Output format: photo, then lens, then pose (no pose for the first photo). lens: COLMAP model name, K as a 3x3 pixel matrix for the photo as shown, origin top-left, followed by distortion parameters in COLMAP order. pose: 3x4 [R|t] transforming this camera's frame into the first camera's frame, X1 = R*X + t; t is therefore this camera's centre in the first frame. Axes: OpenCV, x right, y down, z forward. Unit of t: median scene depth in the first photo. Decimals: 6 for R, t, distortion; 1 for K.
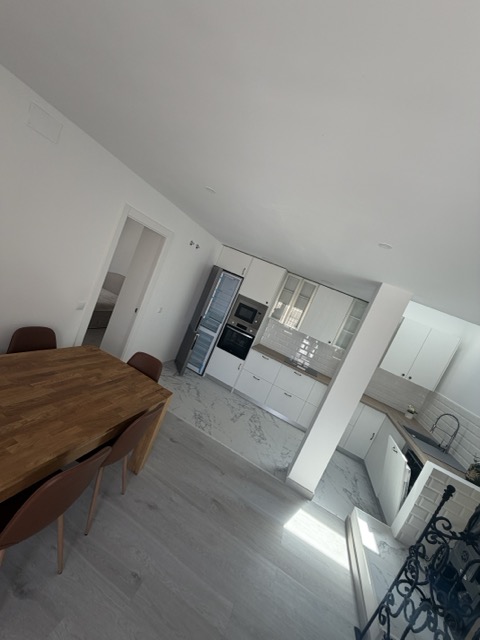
lens RADIAL K [[253.7, 0, 237.9], [0, 253.7, 319.0], [0, 0, 1]] dist [-0.001548, 0.000333]
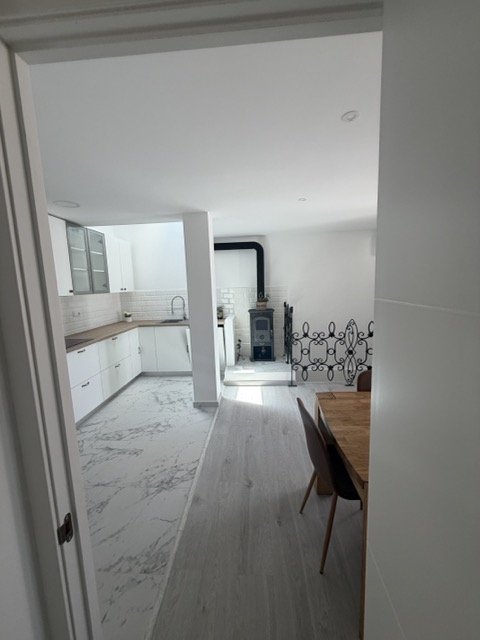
lens RADIAL K [[253.7, 0, 241.1], [0, 253.7, 319.9], [0, 0, 1]] dist [-0.001548, 0.000333]
pose [[-0.259267, -0.495939, 0.828749, -0.380645], [0.046875, 0.850618, 0.523691, -0.182500], [-0.964668, 0.174623, -0.197290, 0.669651]]
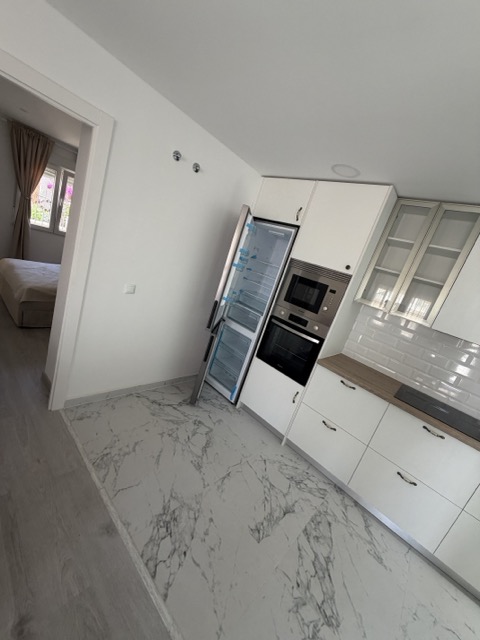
lens RADIAL K [[253.7, 0, 239.2], [0, 253.7, 317.9], [0, 0, 1]] dist [-0.001548, 0.000333]
pose [[0.926193, -0.024885, -0.376228, 0.100471], [0.014312, 0.999421, -0.030873, 0.040587], [0.376779, 0.023210, 0.926013, 0.481716]]
